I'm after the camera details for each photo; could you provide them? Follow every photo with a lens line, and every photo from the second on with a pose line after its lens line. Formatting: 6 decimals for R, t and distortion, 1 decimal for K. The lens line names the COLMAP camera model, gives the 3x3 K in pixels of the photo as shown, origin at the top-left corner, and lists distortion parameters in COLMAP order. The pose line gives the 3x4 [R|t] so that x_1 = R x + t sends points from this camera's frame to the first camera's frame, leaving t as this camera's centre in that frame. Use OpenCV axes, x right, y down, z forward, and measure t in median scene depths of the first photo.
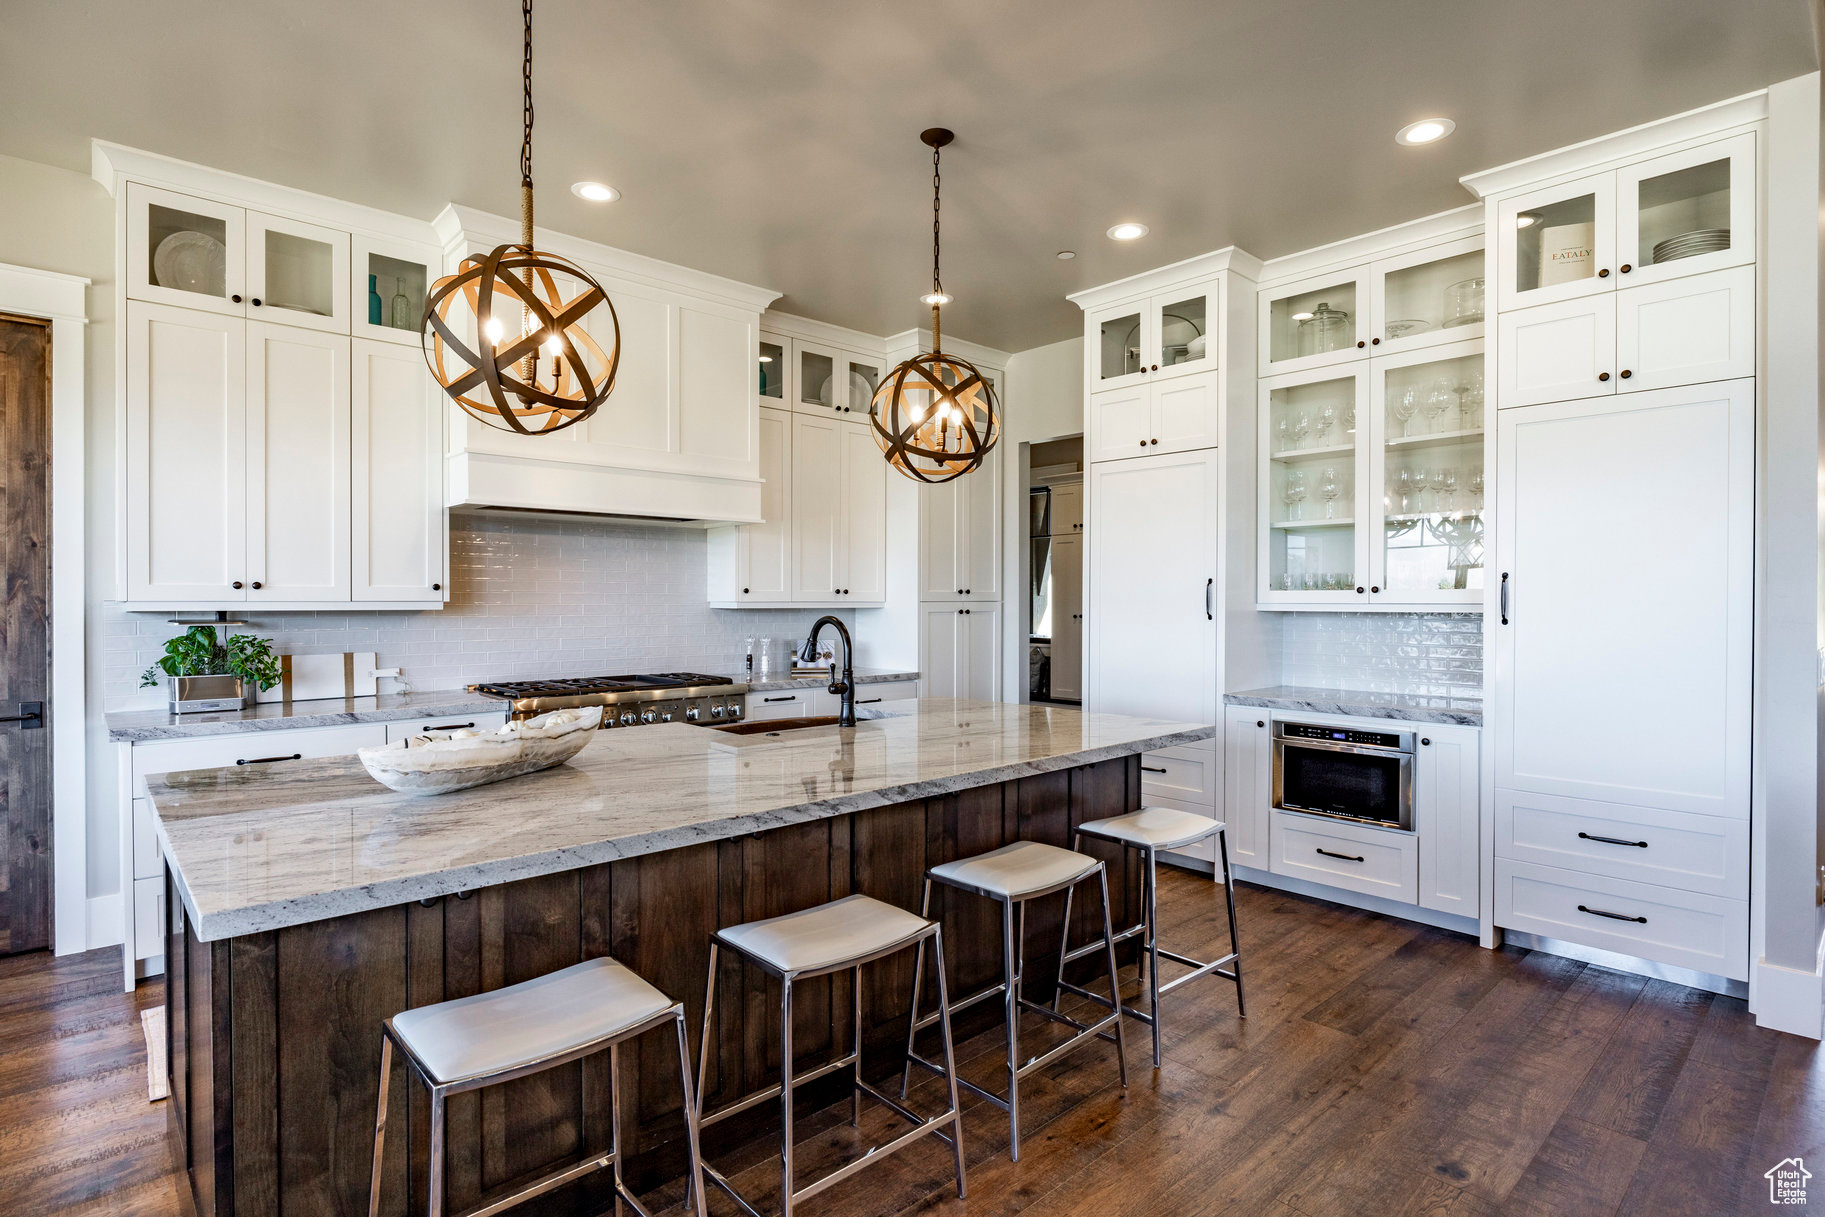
lens RADIAL K [[909.6, 0, 903.8], [0, 909.6, 611.4], [0, 0, 1]] dist [-0.019988, -0.000390]
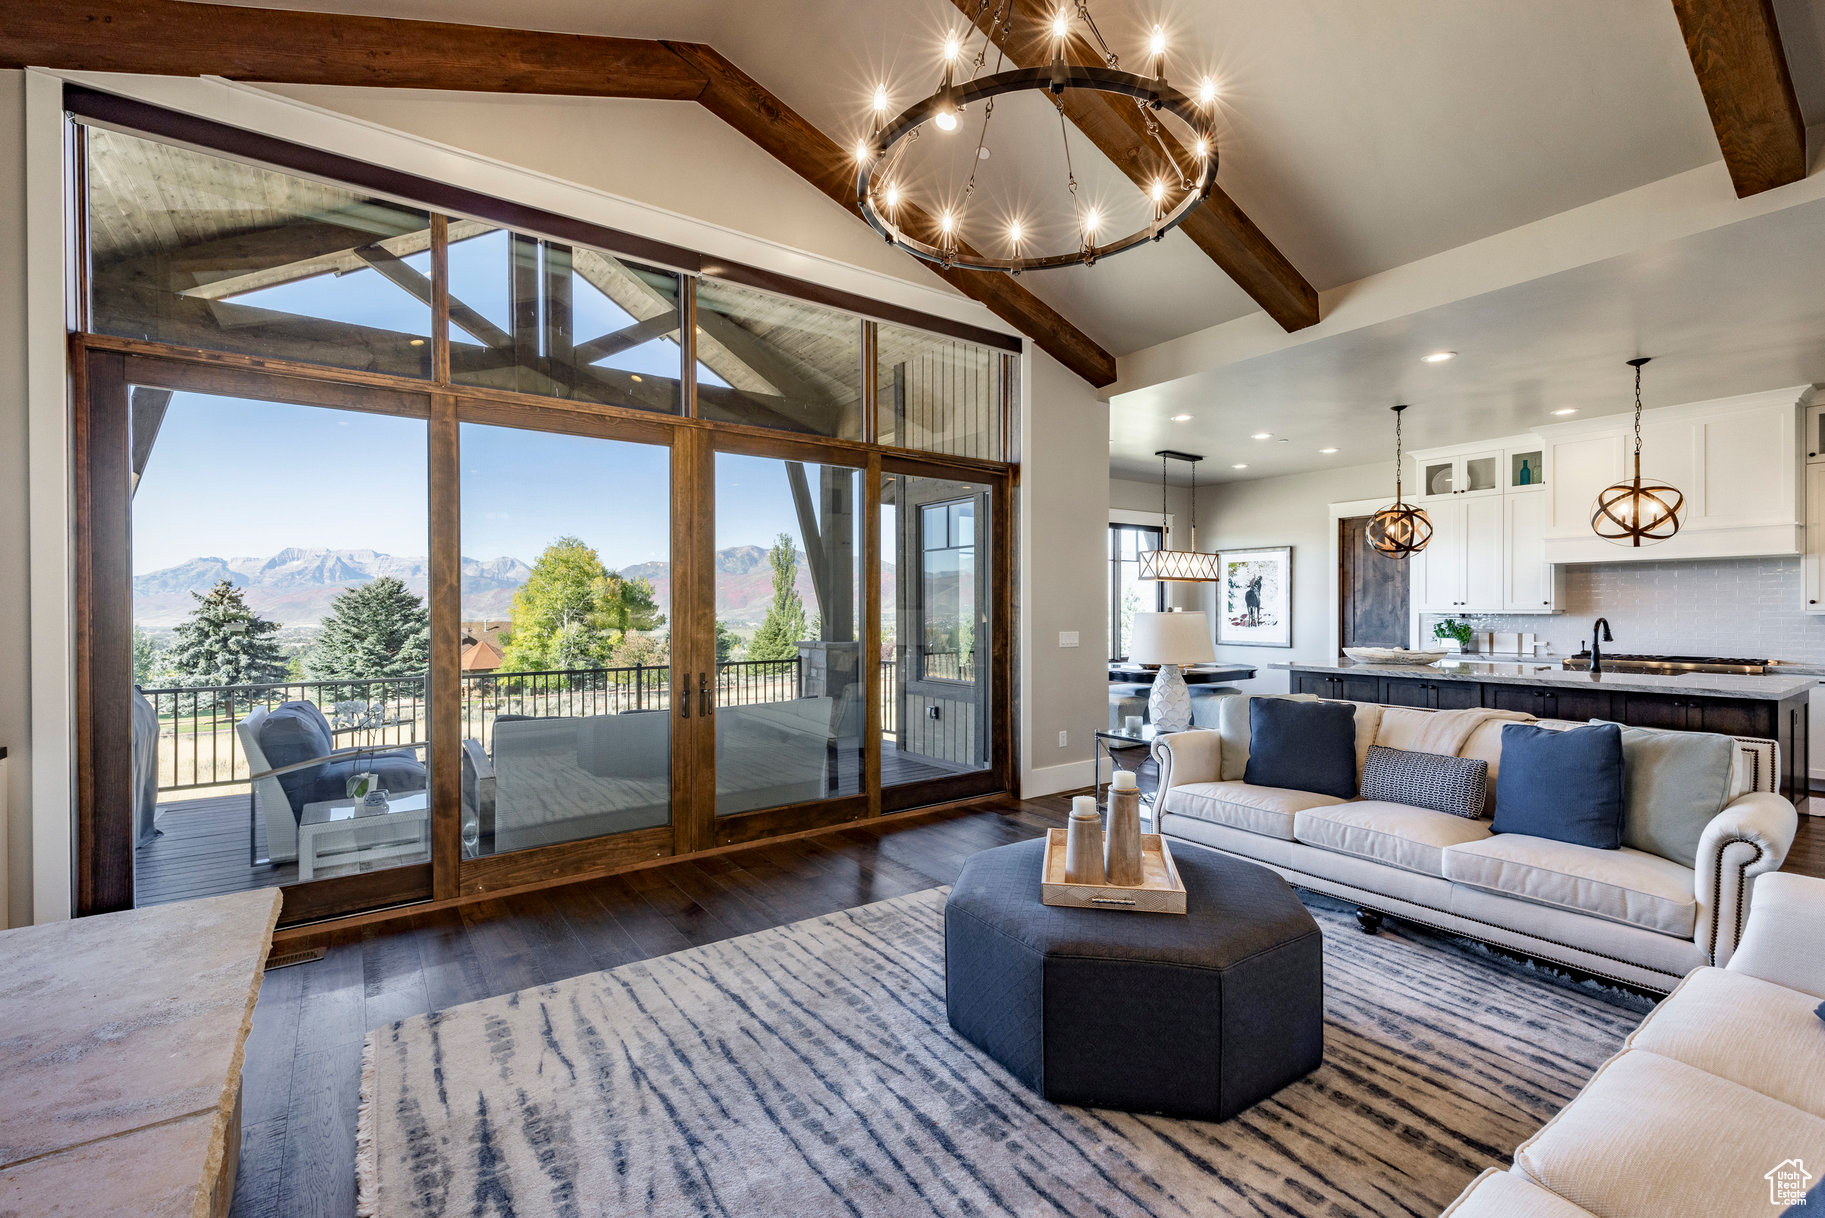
lens RADIAL K [[783.5, 0, 915.9], [0, 783.5, 608.3], [0, 0, 1]] dist [0.019582, -0.004406]
pose [[-0.126011, 0.000218, -0.992029, 1.471783], [-0.007140, 0.999974, 0.001127, -0.006436], [0.992003, 0.007225, -0.126006, -0.213364]]
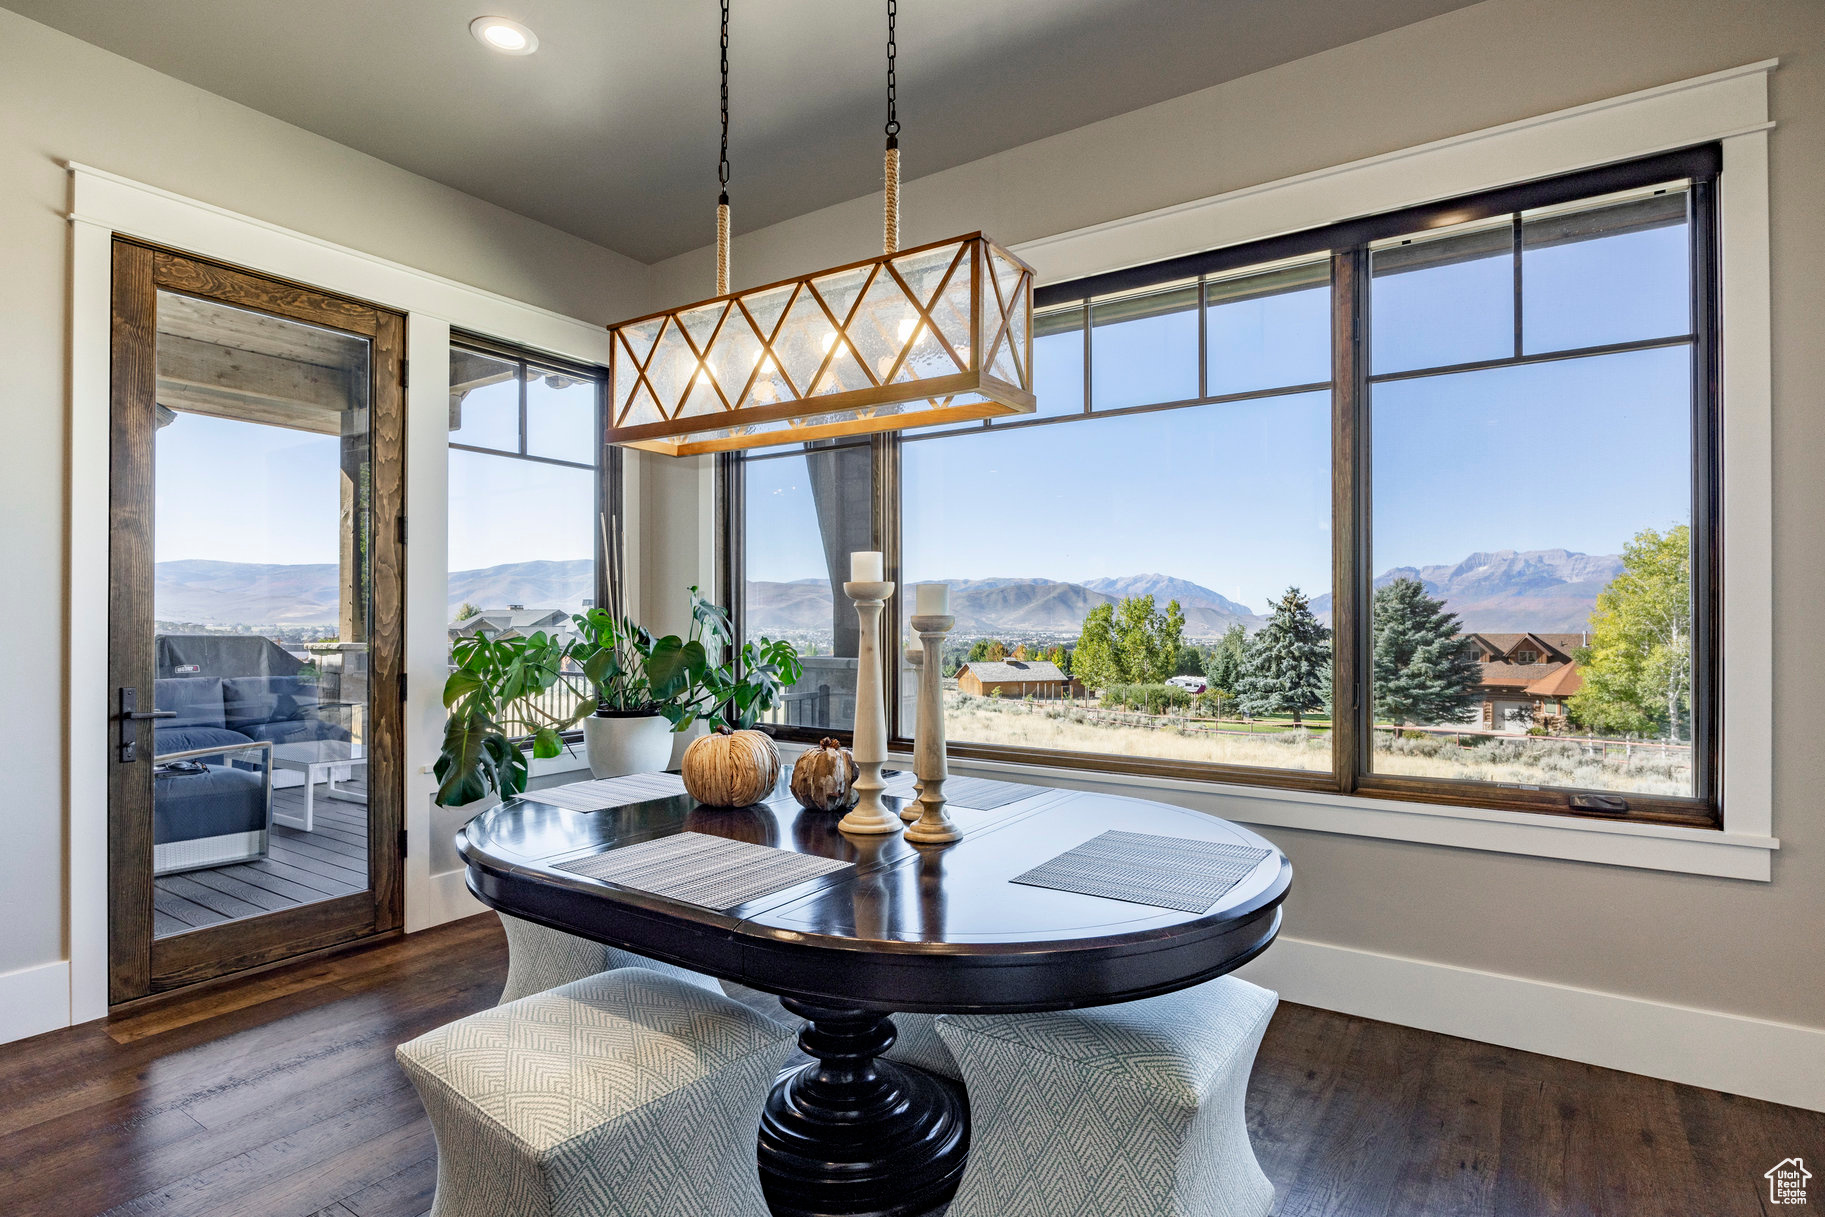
lens RADIAL K [[909.6, 0, 880.8], [0, 909.6, 619.3], [0, 0, 1]] dist [-0.019988, -0.000390]
pose [[-0.980014, -0.001067, -0.198926, -0.586199], [-0.003181, 0.999942, 0.010310, 0.026497], [0.198903, 0.010737, -0.979960, 0.746594]]
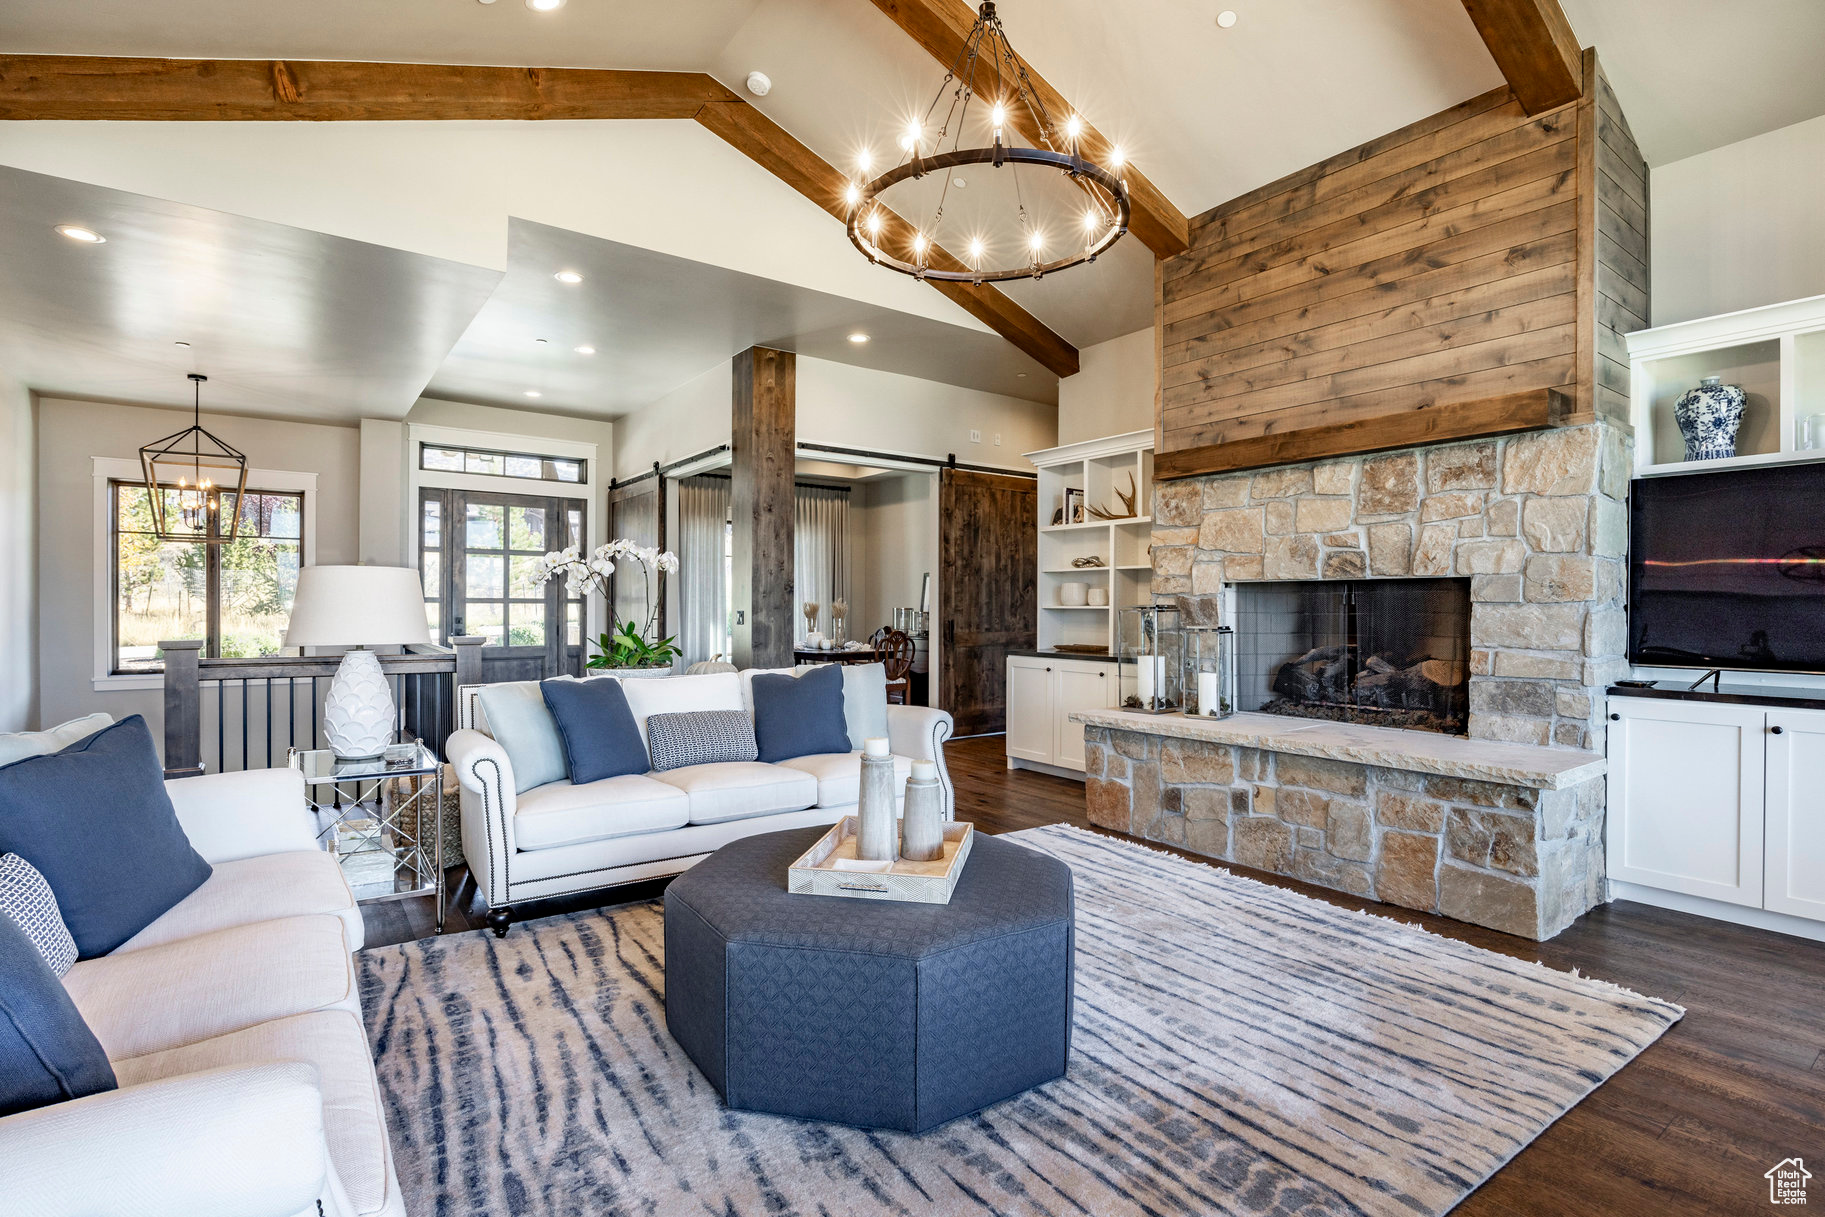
lens RADIAL K [[860.7, 0, 882.4], [0, 860.7, 609.9], [0, 0, 1]] dist [-0.019712, 0.000432]
pose [[0.129467, -0.003683, 0.991577, 0.163819], [0.008969, 0.999957, 0.002543, 0.031190], [-0.991543, 0.008564, 0.129494, -0.211493]]
